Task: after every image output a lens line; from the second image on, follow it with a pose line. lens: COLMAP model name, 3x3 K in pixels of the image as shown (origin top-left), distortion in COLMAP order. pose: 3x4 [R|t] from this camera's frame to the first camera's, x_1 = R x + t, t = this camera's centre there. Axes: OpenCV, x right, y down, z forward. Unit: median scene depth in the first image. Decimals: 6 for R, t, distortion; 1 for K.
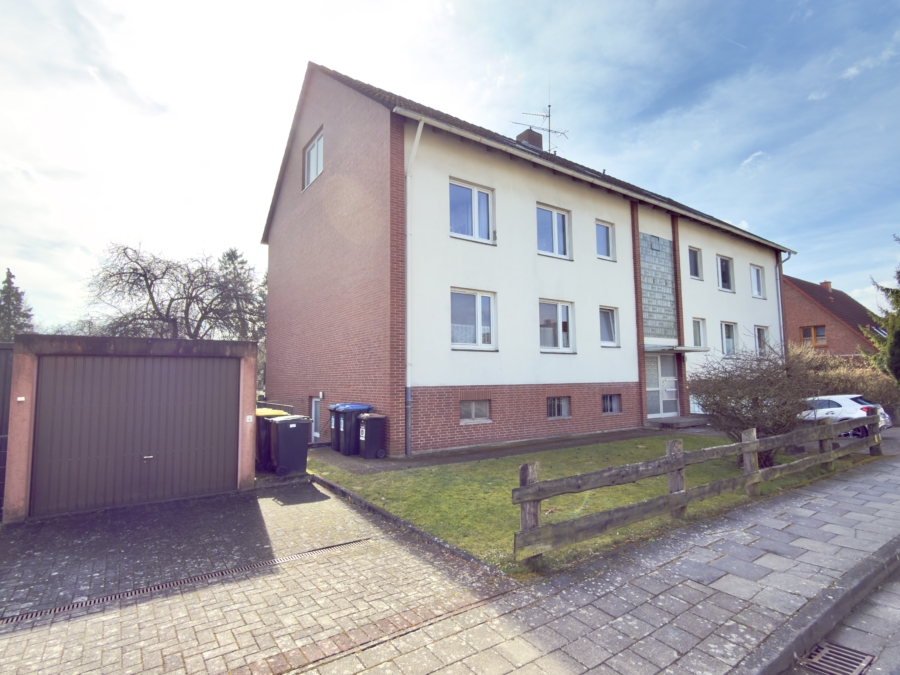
lens RADIAL K [[471.8, 0, 449.9], [0, 471.8, 339.8], [0, 0, 1]] dist [0.002616, -0.000486]
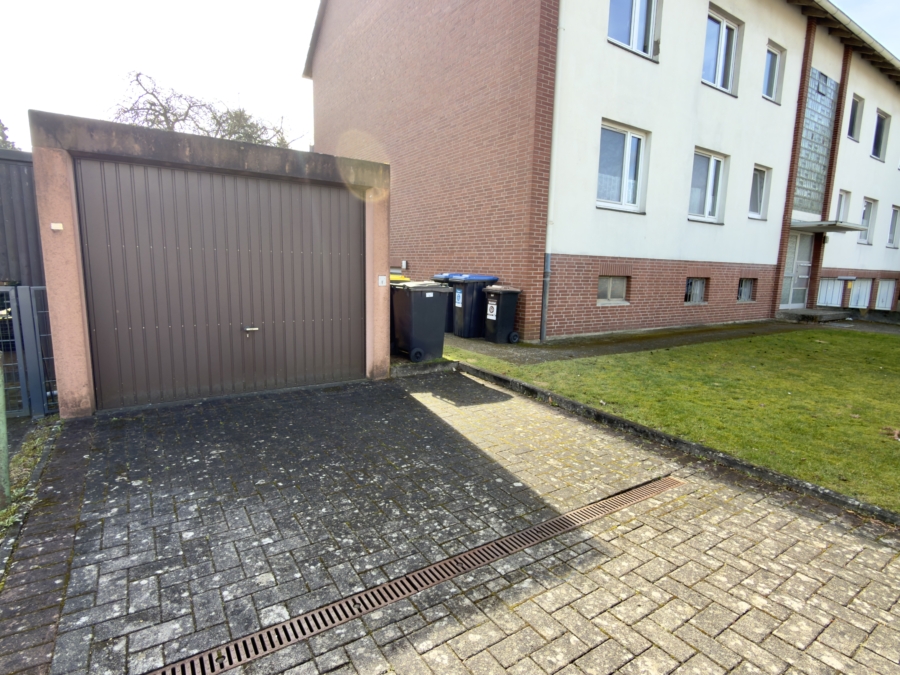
lens RADIAL K [[471.8, 0, 449.1], [0, 471.8, 338.2], [0, 0, 1]] dist [0.002616, -0.000486]
pose [[0.999135, 0.038818, -0.014917, -0.305173], [-0.034304, 0.972110, 0.232004, 0.083065], [0.023507, -0.231291, 0.972600, 0.304697]]
